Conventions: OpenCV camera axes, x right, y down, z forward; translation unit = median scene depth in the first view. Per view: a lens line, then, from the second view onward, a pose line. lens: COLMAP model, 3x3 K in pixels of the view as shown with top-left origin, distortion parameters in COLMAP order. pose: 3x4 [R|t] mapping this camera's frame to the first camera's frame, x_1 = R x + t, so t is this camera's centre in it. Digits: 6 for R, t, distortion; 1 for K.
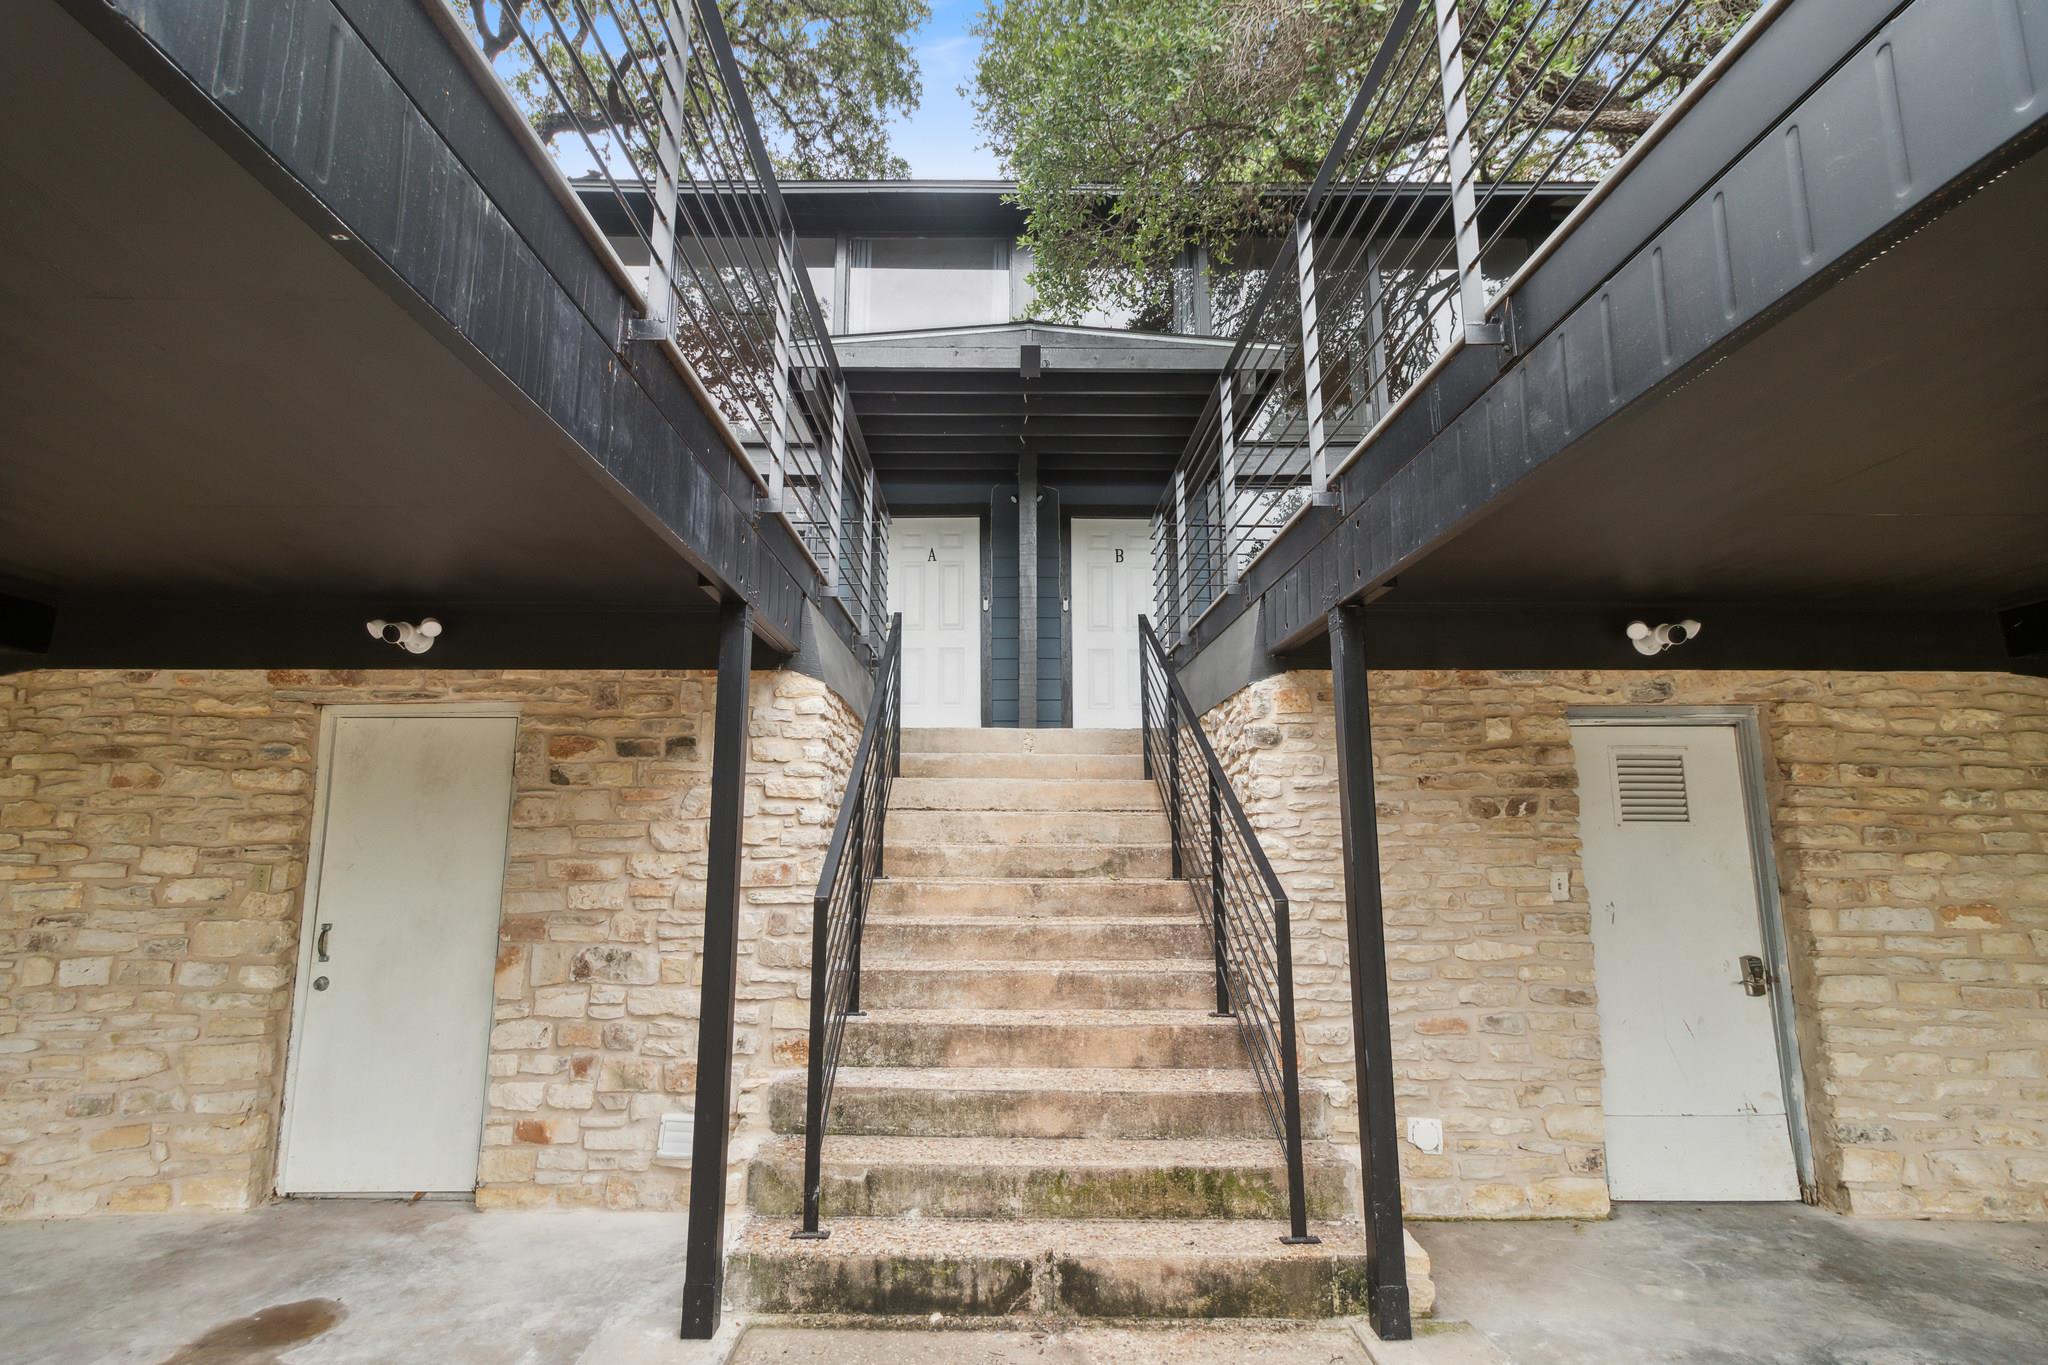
lens RADIAL K [[971.7, 0, 1024.0], [0, 971.7, 682.5], [0, 0, 1]] dist [-0.001847, 0.000225]
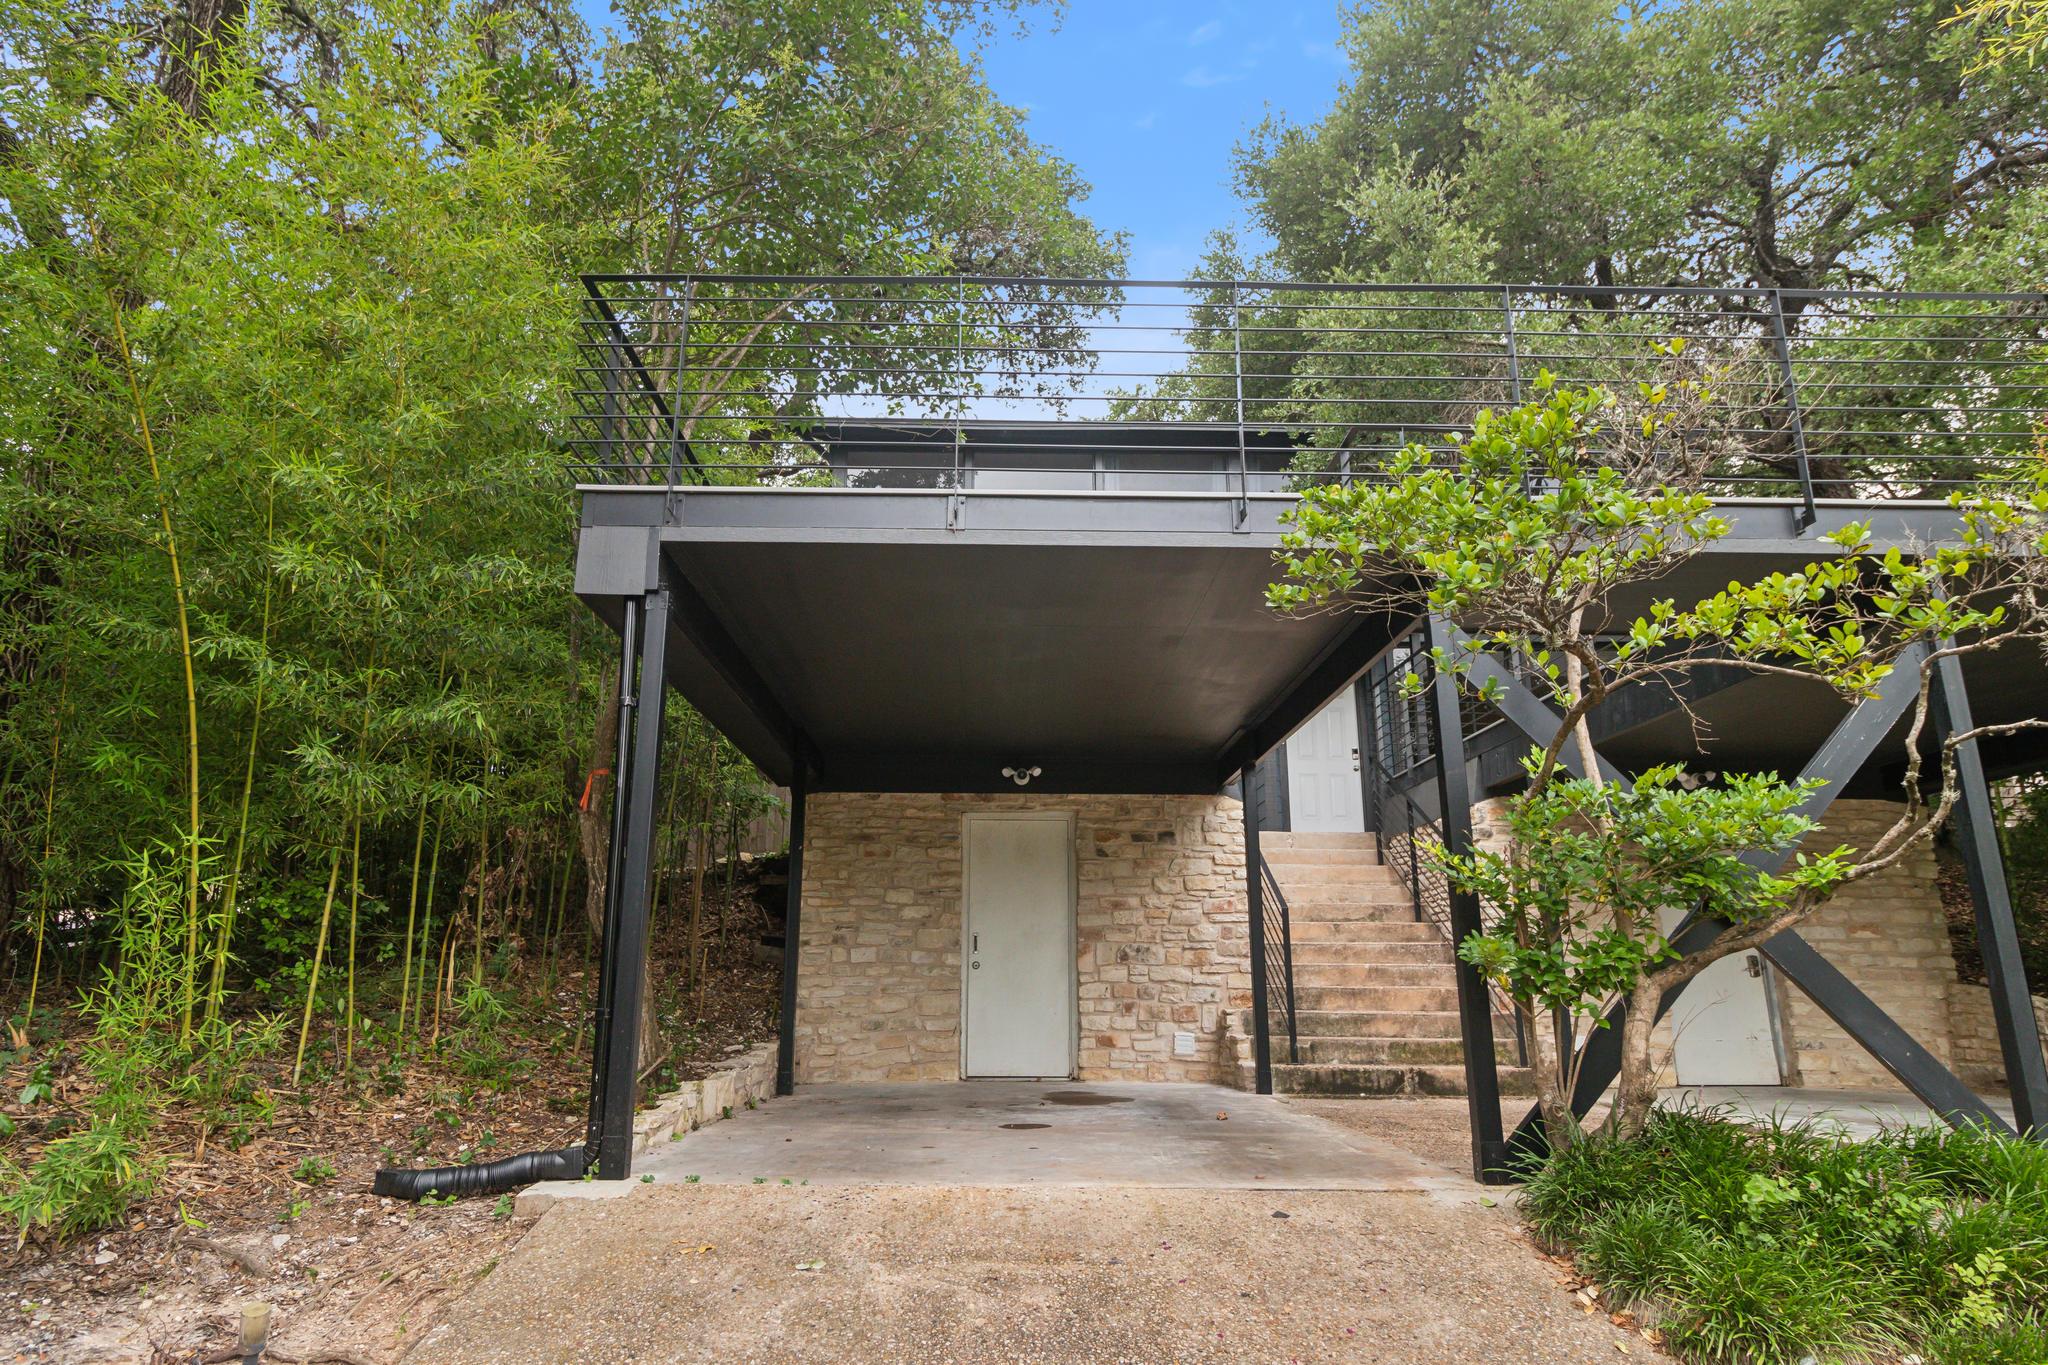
lens RADIAL K [[1230.6, 0, 1024.0], [0, 1230.6, 682.5], [0, 0, 1]] dist [-0.005284, 0.000601]
pose [[0.999968, 0.006300, 0.004904, -0.656841], [-0.005852, 0.996234, -0.086513, -0.022014], [-0.005431, 0.086481, 0.996239, -1.383731]]
